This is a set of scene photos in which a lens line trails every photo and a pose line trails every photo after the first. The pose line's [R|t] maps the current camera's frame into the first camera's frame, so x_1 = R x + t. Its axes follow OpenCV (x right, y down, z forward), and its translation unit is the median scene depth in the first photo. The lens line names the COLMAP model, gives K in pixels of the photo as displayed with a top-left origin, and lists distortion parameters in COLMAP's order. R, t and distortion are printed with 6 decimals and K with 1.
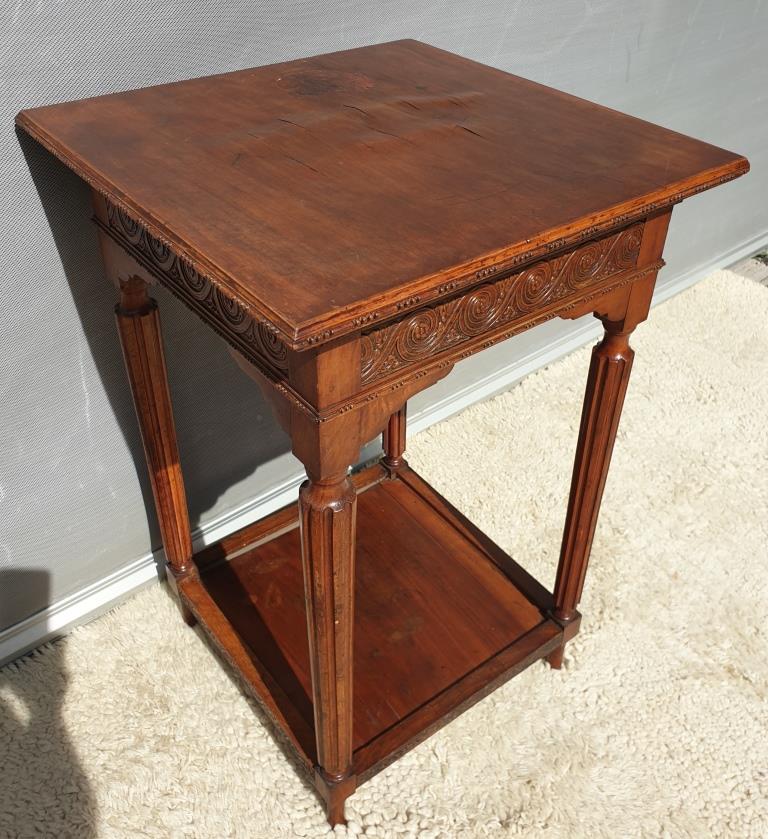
lens RADIAL K [[864.5, 0, 383.3], [0, 864.5, 349.2], [0, 0, 1]] dist [0.051576, 0.000049]
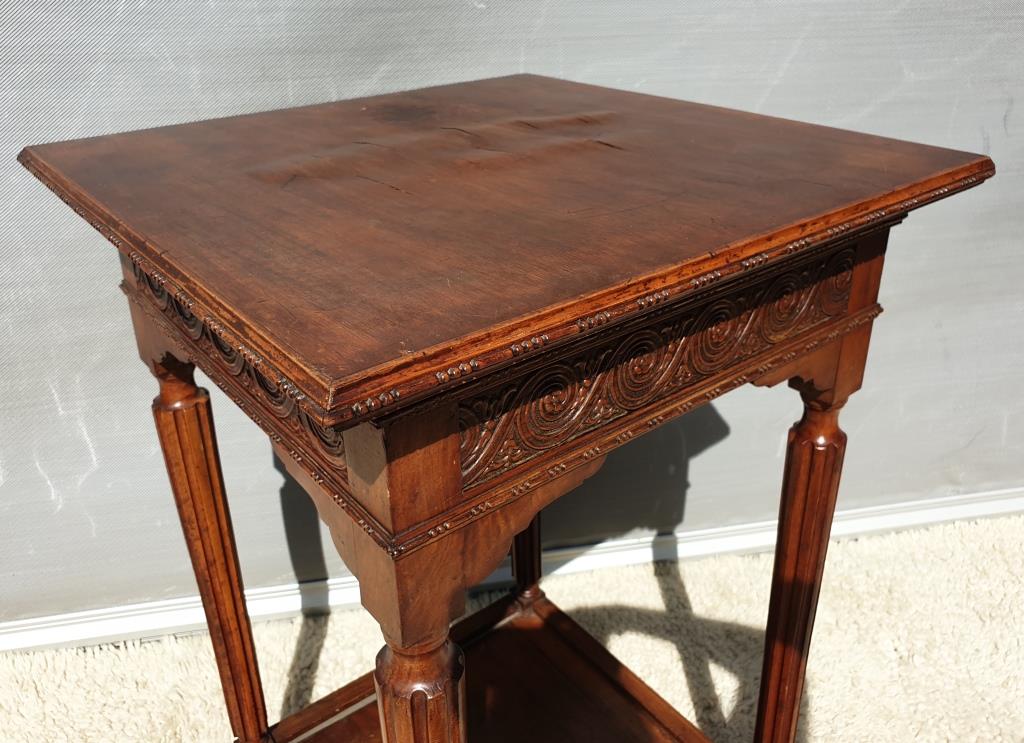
lens RADIAL K [[847.9, 0, 497.8], [0, 847.9, 313.2], [0, 0, 1]] dist [0.130940, -0.390096]
pose [[0.999167, -0.037621, -0.015824, 0.014222], [0.034401, 0.984935, -0.169469, 0.020118], [0.021961, 0.168783, 0.985409, 0.354958]]
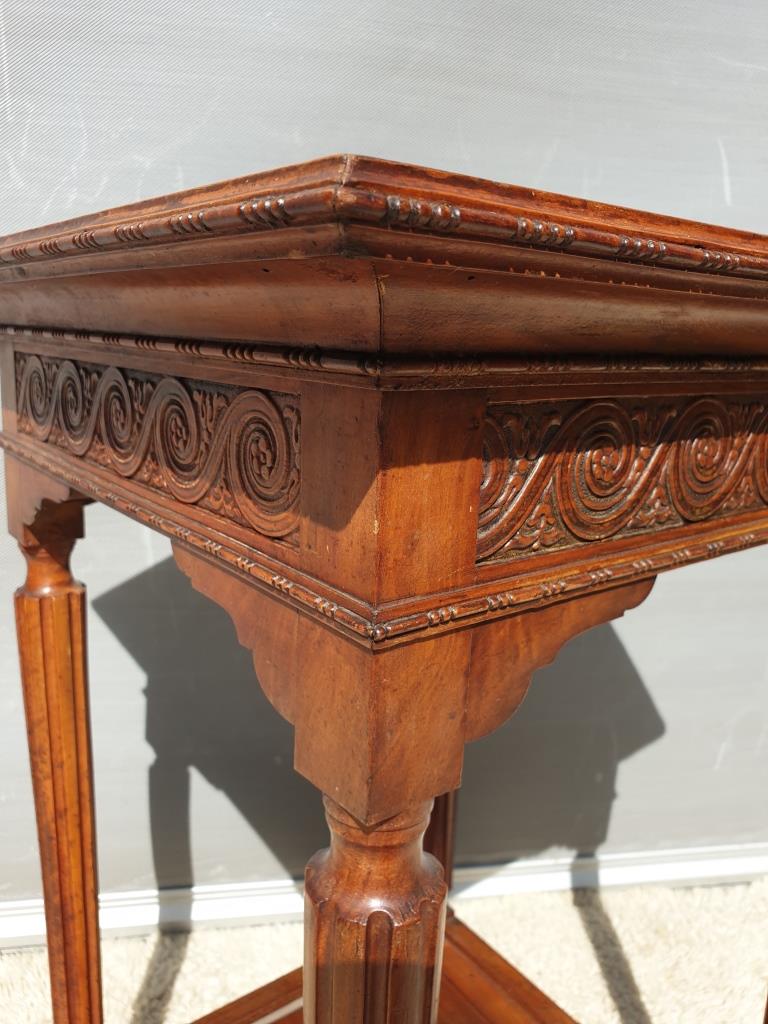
lens RADIAL K [[814.2, 0, 378.0], [0, 814.2, 514.4], [0, 0, 1]] dist [0.012353, 0.001550]
pose [[0.999884, 0.015075, -0.002154, -0.068735], [-0.014838, 0.932685, -0.360386, 0.152511], [-0.003424, 0.360376, 0.932801, 0.615400]]
